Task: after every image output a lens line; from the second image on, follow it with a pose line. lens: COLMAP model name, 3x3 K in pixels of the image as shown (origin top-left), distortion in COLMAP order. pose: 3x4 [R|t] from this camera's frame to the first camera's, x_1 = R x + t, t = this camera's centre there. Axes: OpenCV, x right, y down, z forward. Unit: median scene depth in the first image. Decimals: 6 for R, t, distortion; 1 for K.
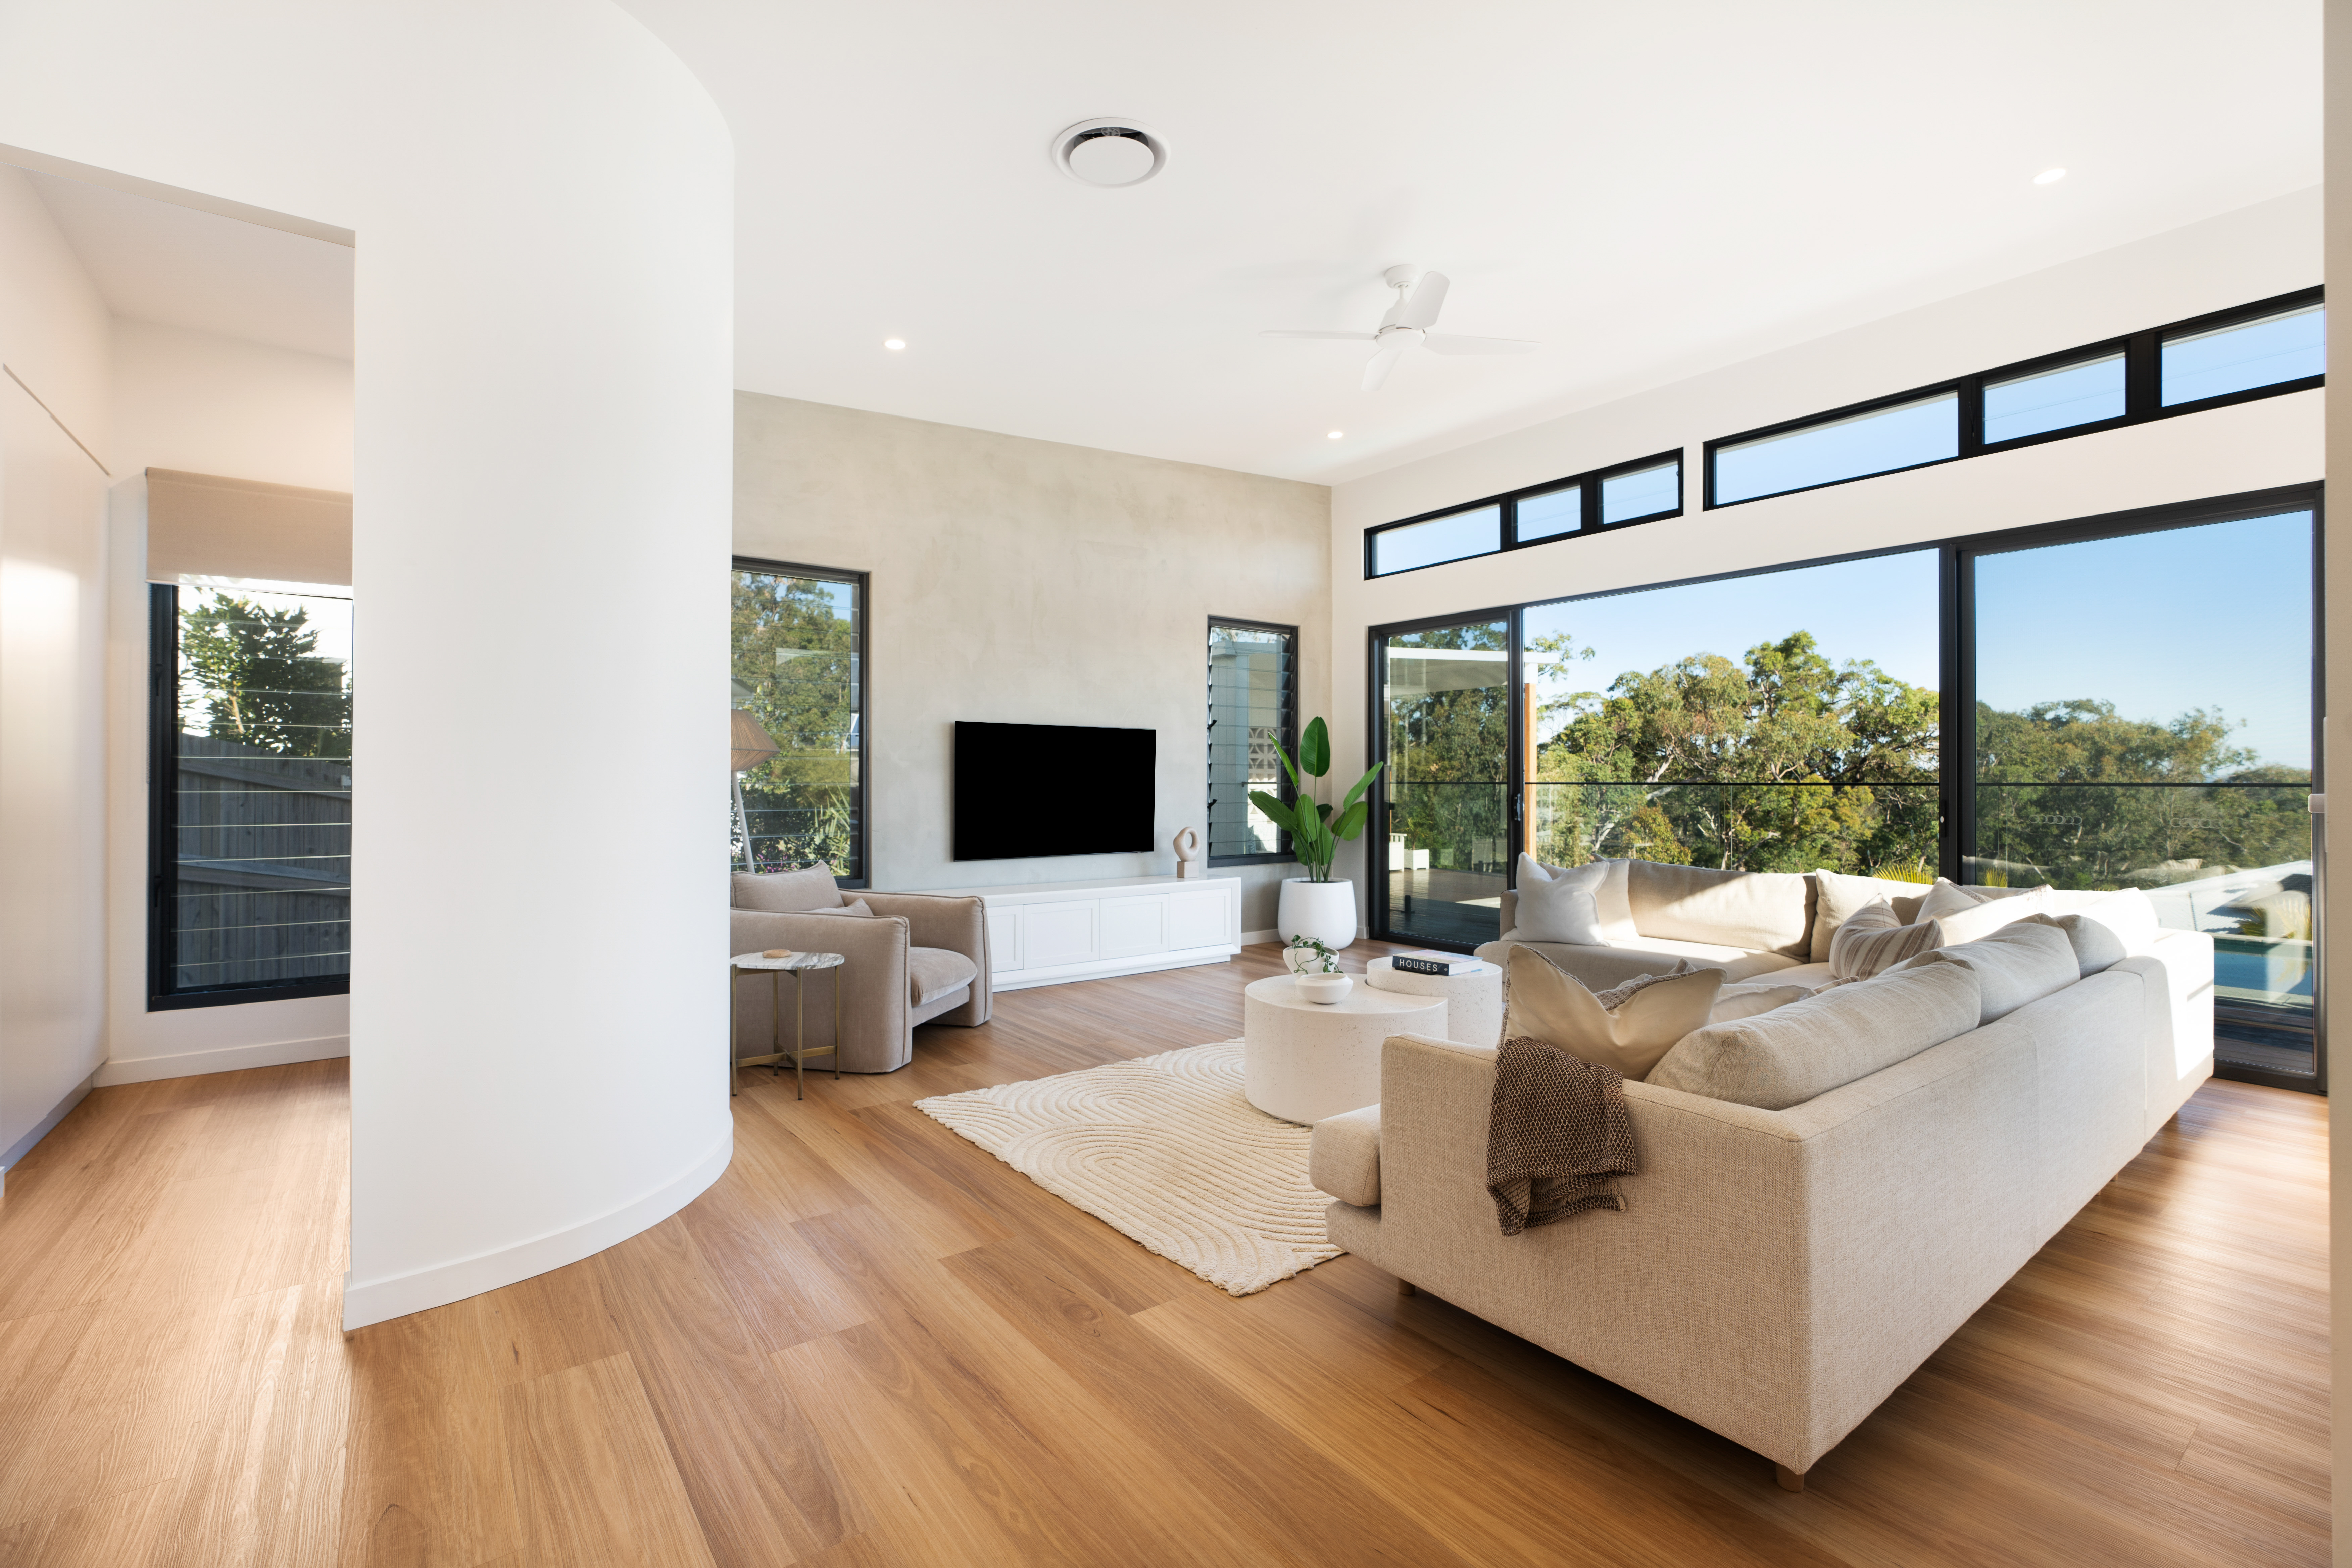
lens RADIAL K [[1064.5, 0, 1180.9], [0, 1064.5, 774.1], [0, 0, 1]] dist [0.010160, -0.000266]
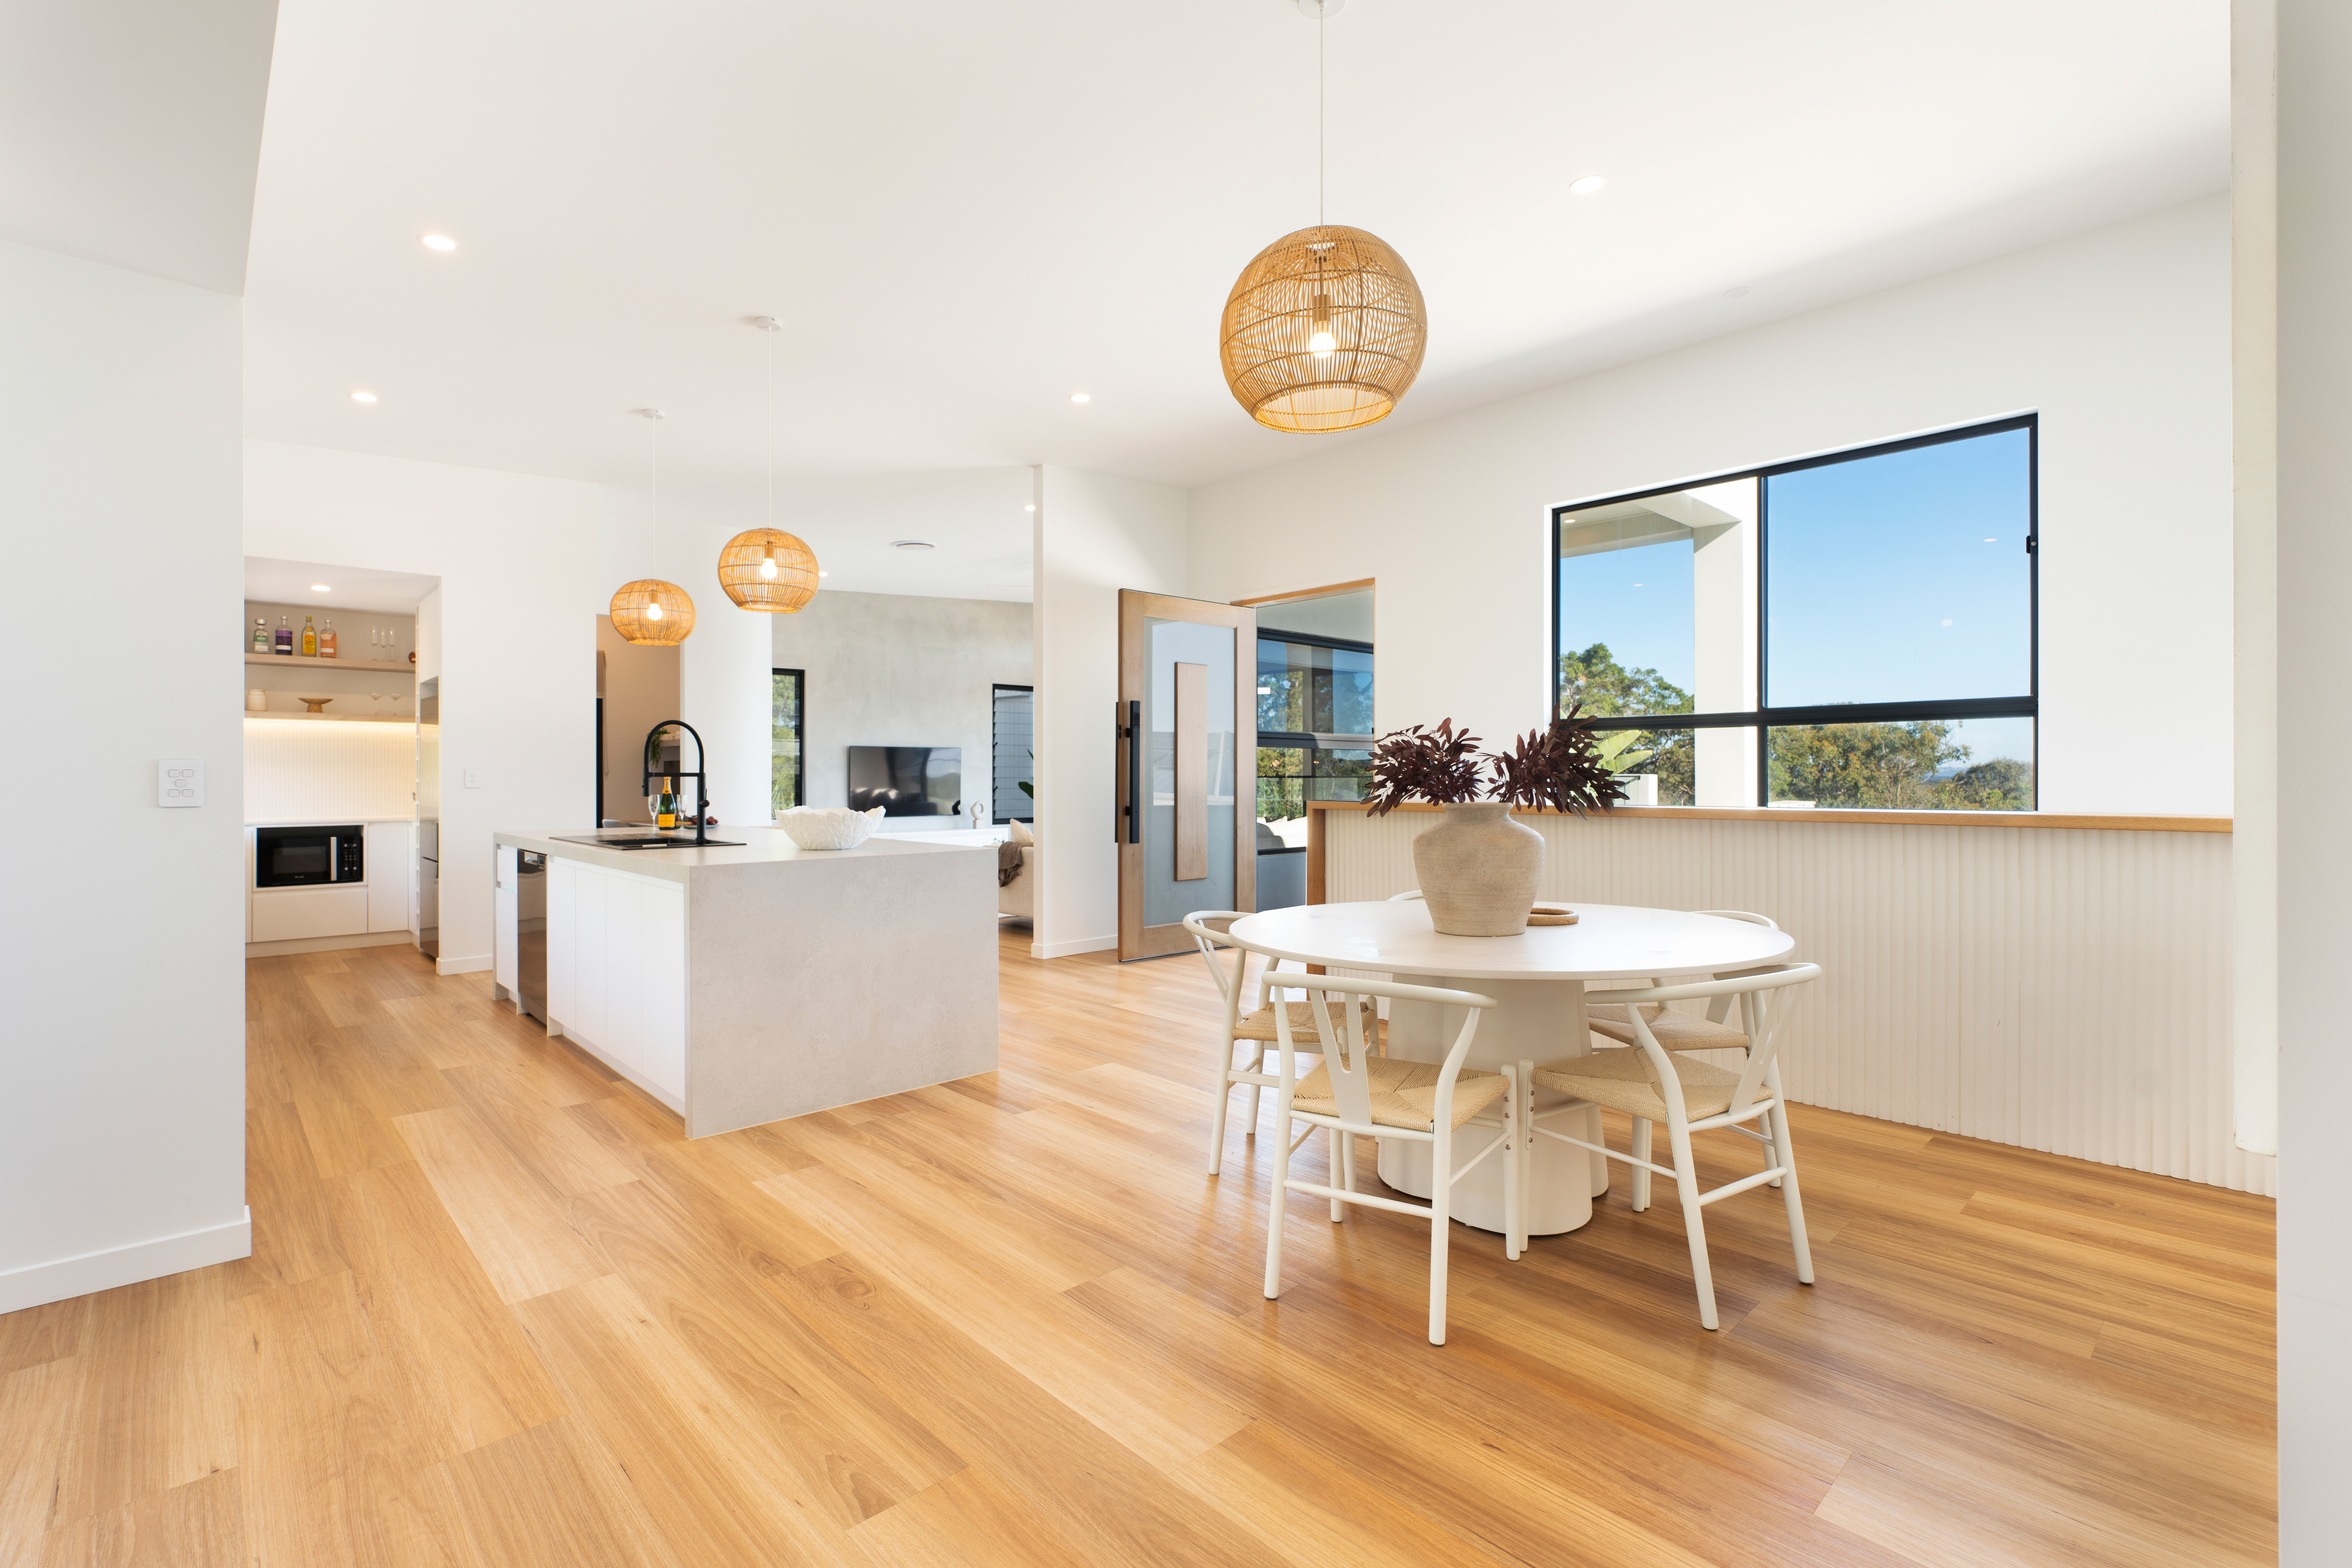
lens RADIAL K [[1064.5, 0, 1180.9], [0, 1064.5, 774.1], [0, 0, 1]] dist [0.010160, -0.000266]
pose [[0.993935, -0.003329, 0.109918, 0.137865], [0.002839, 0.999985, 0.004617, -0.004149], [-0.109932, -0.004277, 0.993930, -0.790315]]
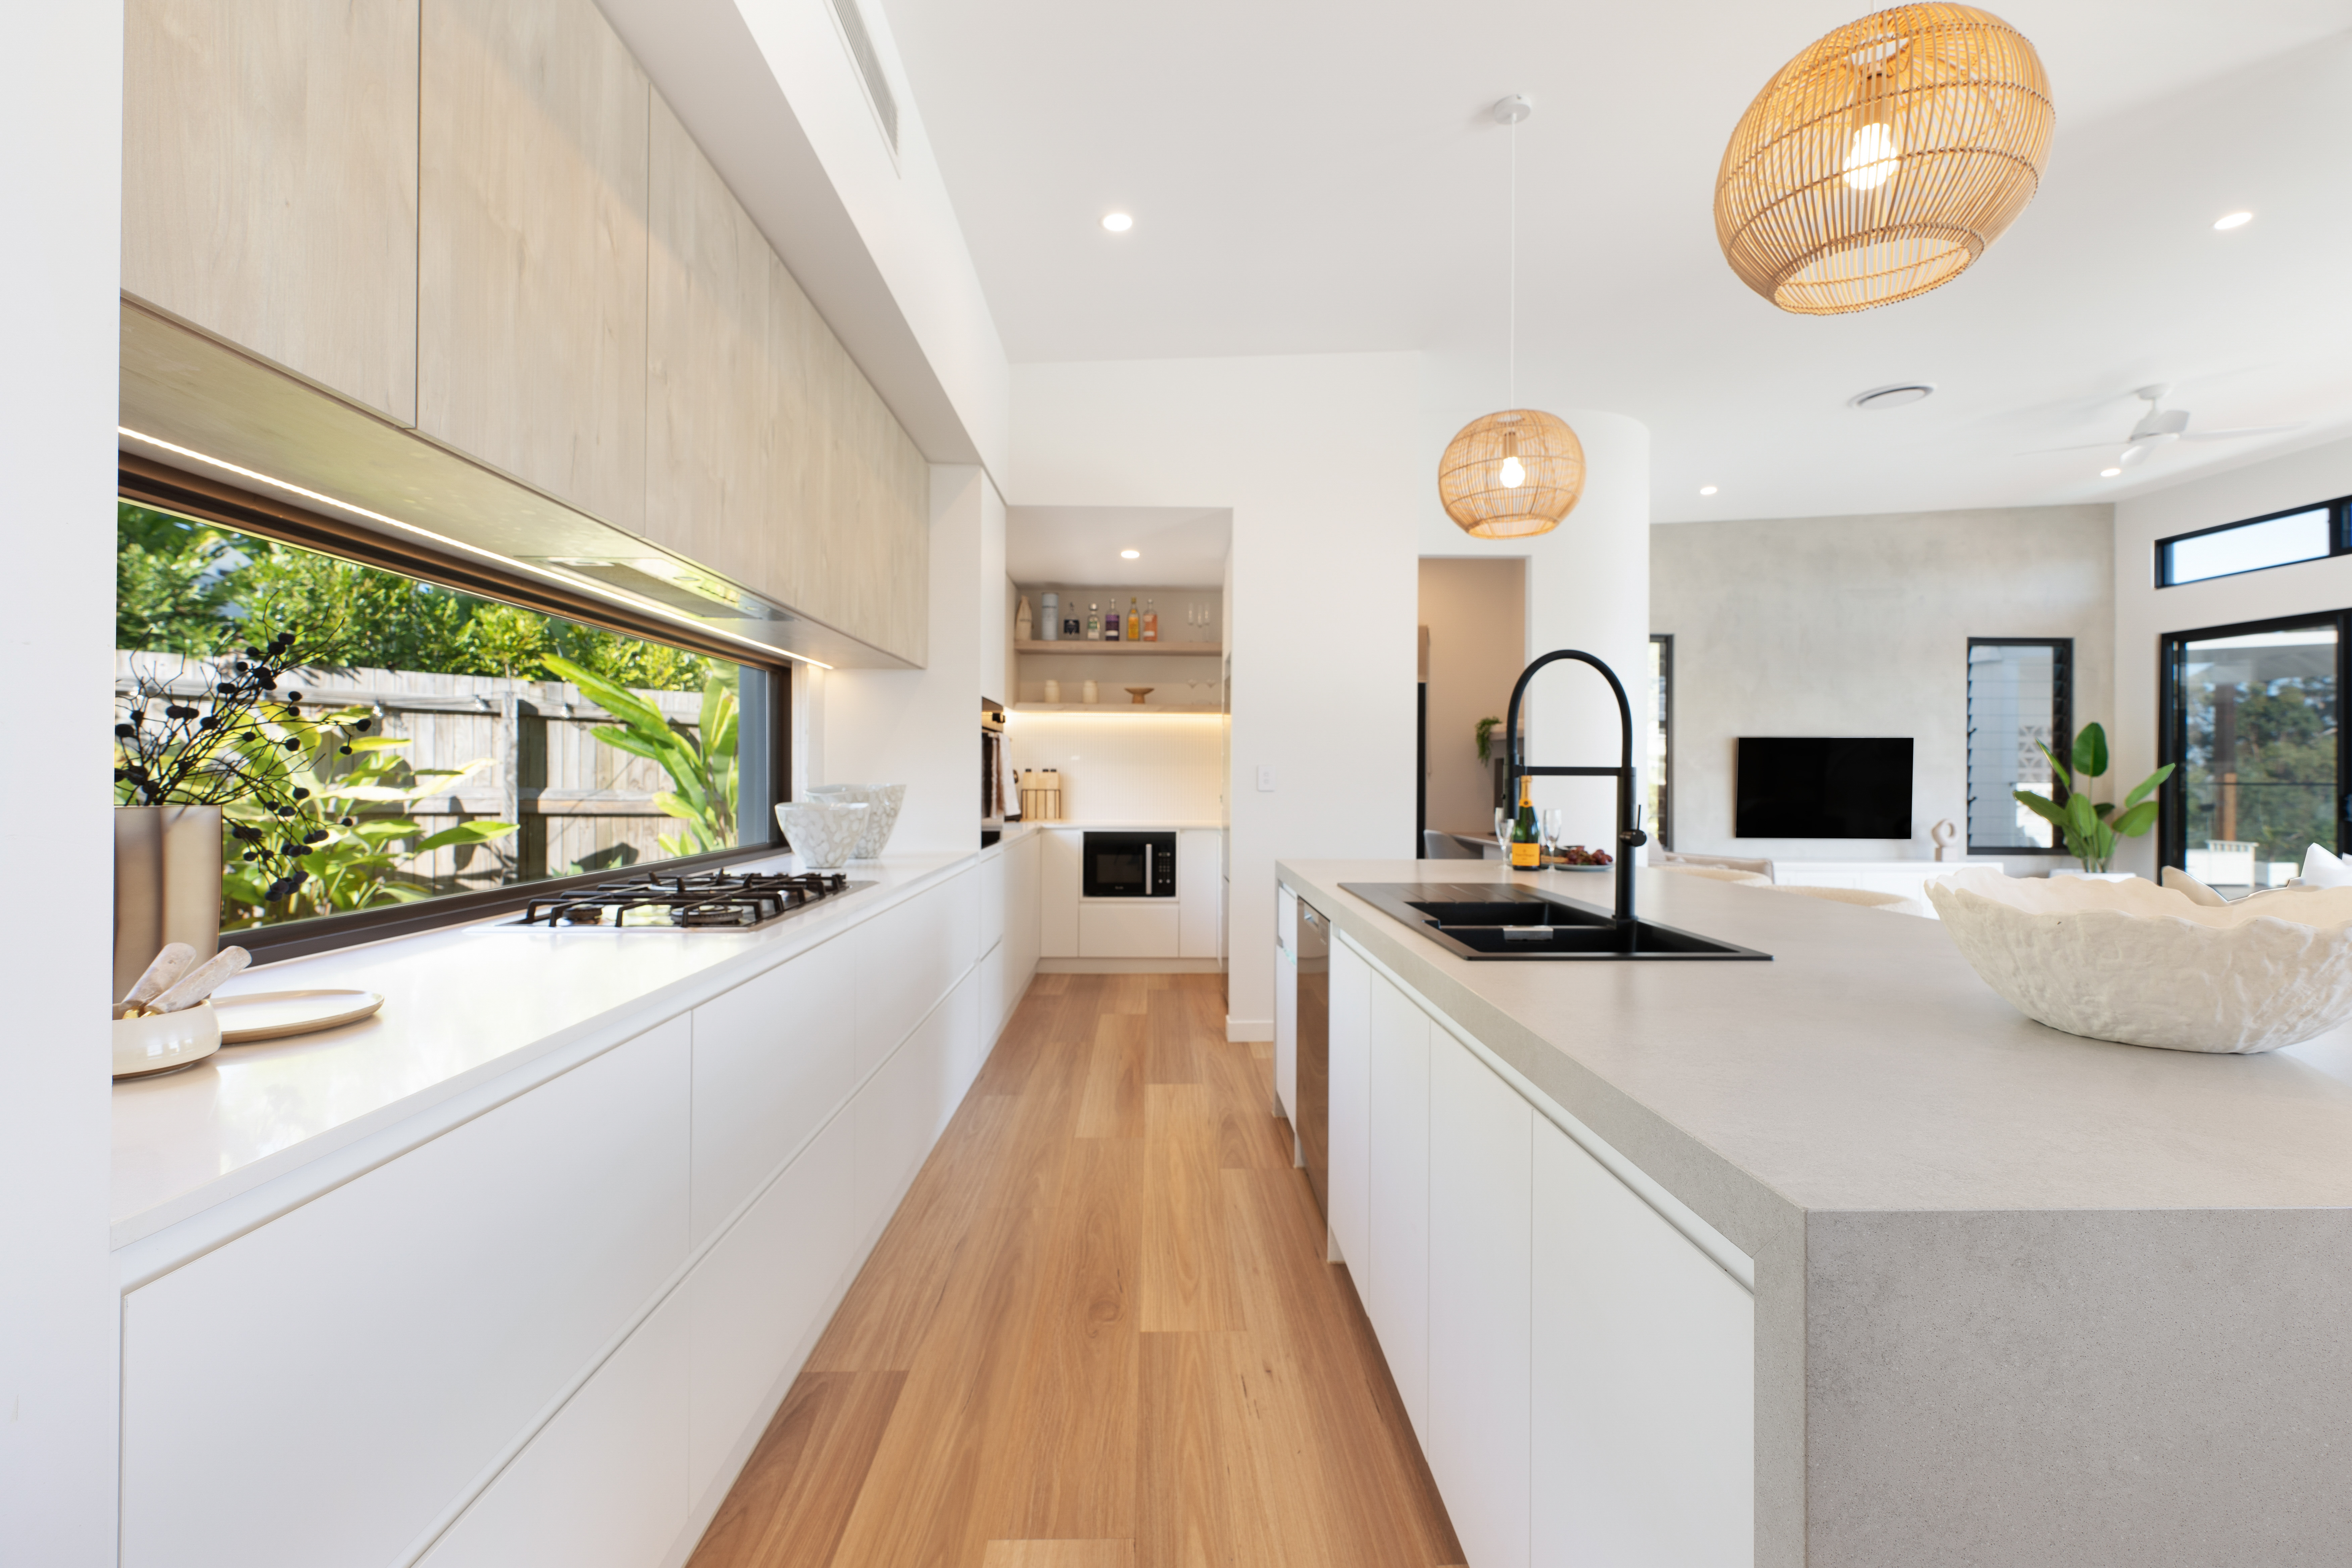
lens RADIAL K [[1064.5, 0, 1180.9], [0, 1064.5, 774.1], [0, 0, 1]] dist [0.010160, -0.000266]
pose [[0.818629, 0.000675, -0.574323, -0.006352], [-0.000376, 1.000000, 0.000639, -0.001160], [0.574323, -0.000307, 0.818629, -0.433978]]
